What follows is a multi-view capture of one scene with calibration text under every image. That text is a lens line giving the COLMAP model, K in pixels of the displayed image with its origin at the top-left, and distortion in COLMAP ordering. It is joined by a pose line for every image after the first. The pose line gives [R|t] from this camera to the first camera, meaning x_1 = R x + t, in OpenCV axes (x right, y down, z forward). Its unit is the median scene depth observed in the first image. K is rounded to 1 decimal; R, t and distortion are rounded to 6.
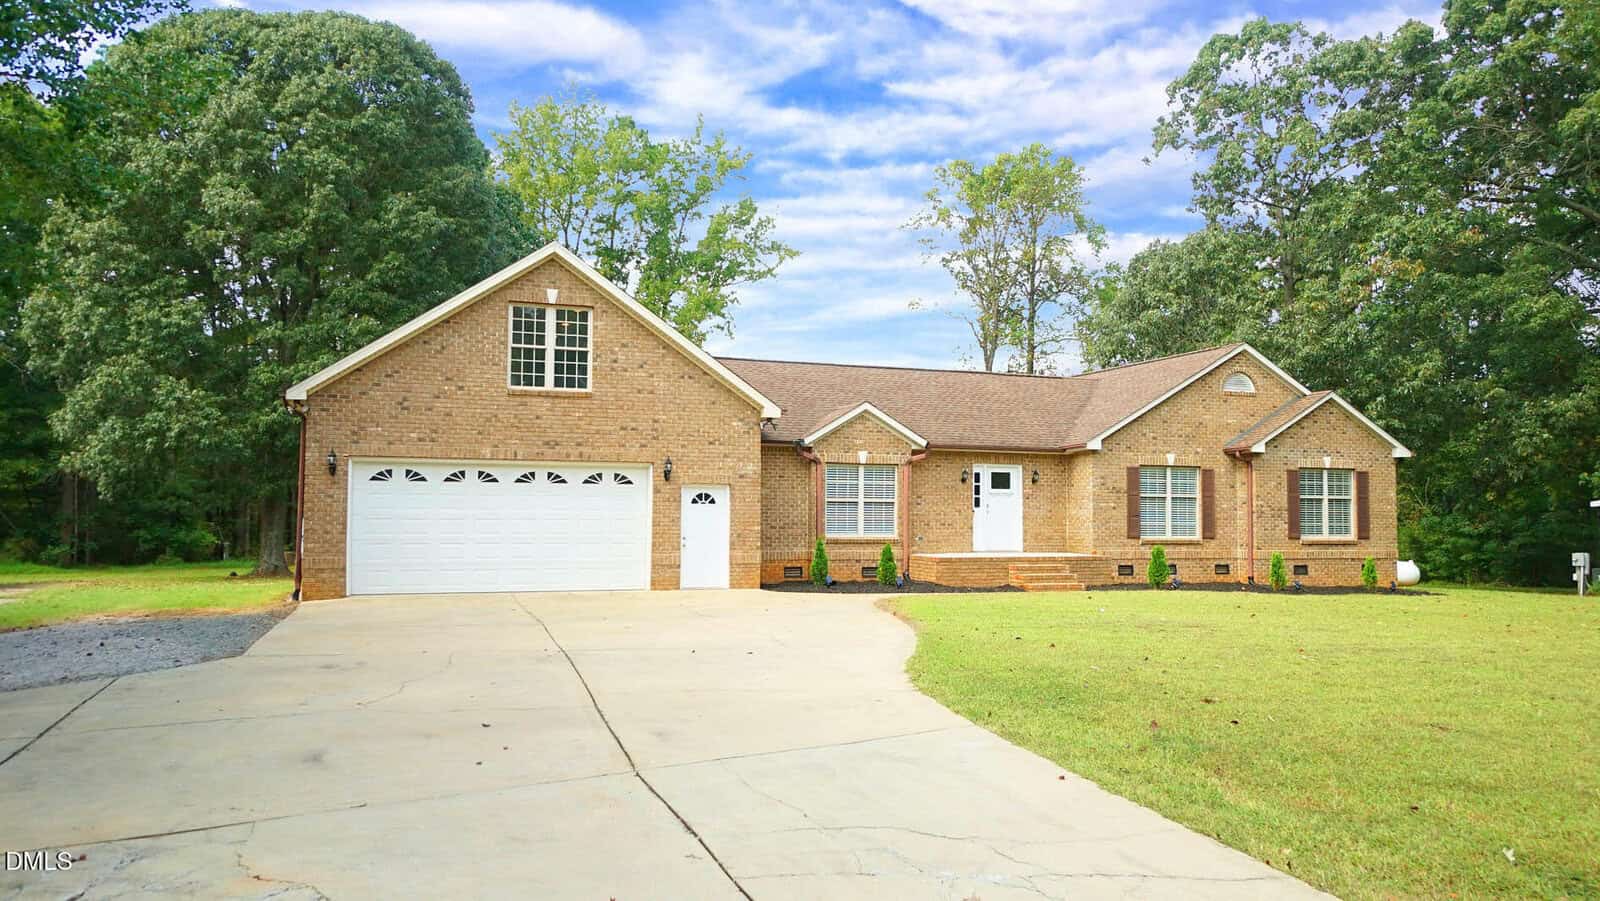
lens RADIAL K [[1107.1, 0, 800.0], [0, 1107.1, 450.5], [0, 0, 1]] dist [0.008254, 0.001766]
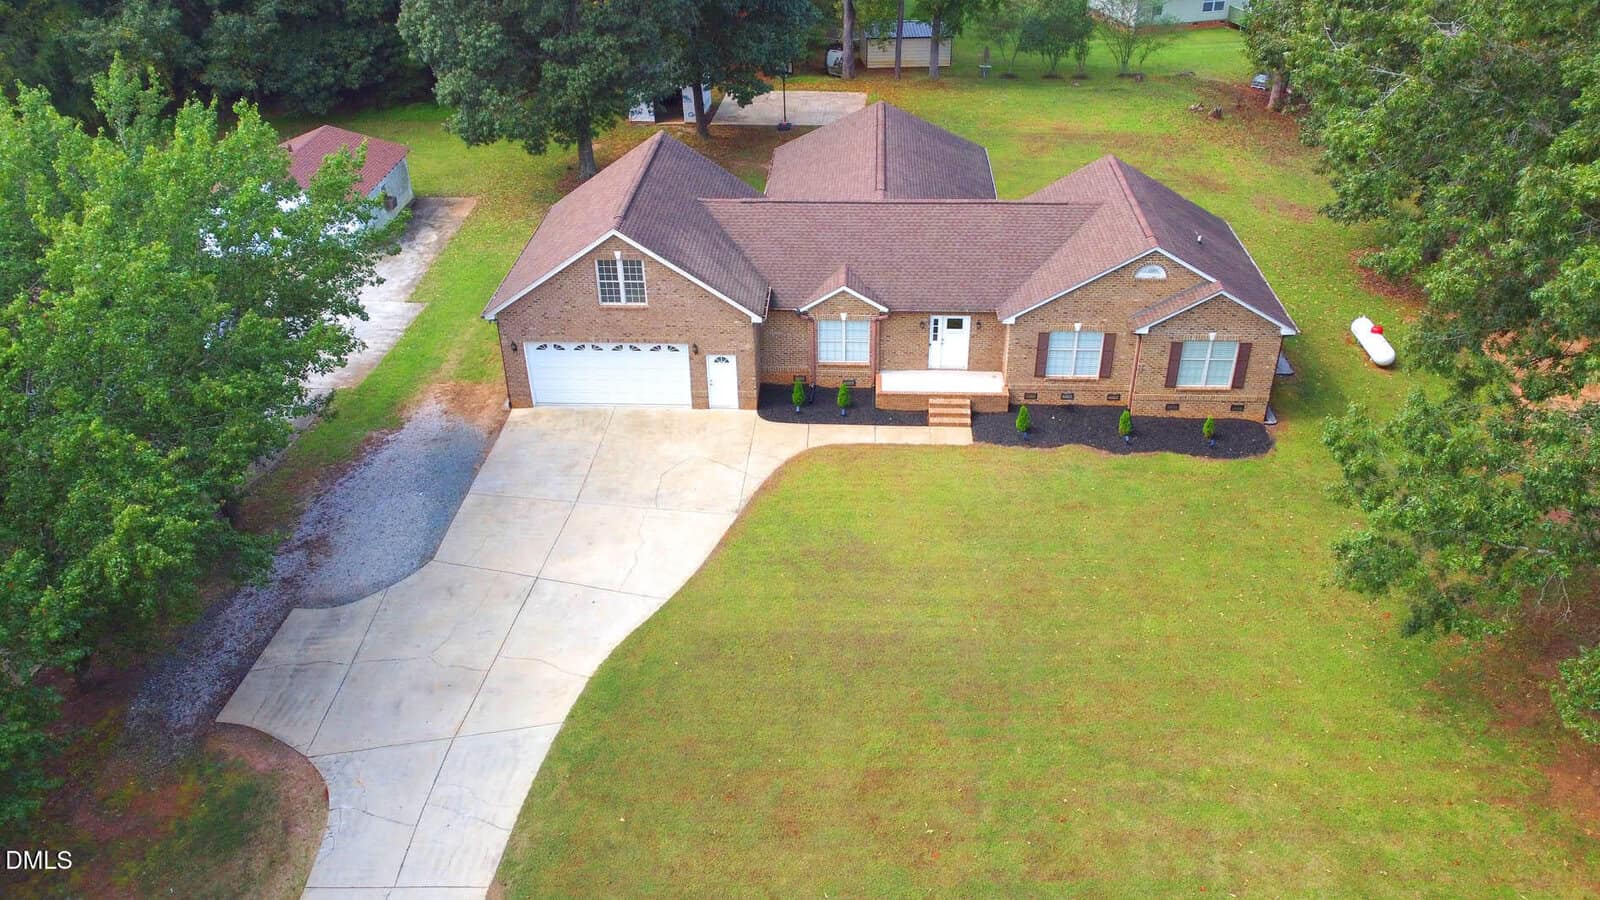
lens RADIAL K [[1107.1, 0, 800.0], [0, 1107.1, 450.0], [0, 0, 1]] dist [0.008254, 0.001766]
pose [[0.928112, 0.181686, -0.324960, 0.591430], [0.029139, 0.834713, 0.549914, -0.759889], [0.371160, -0.519850, 0.769413, -0.313966]]
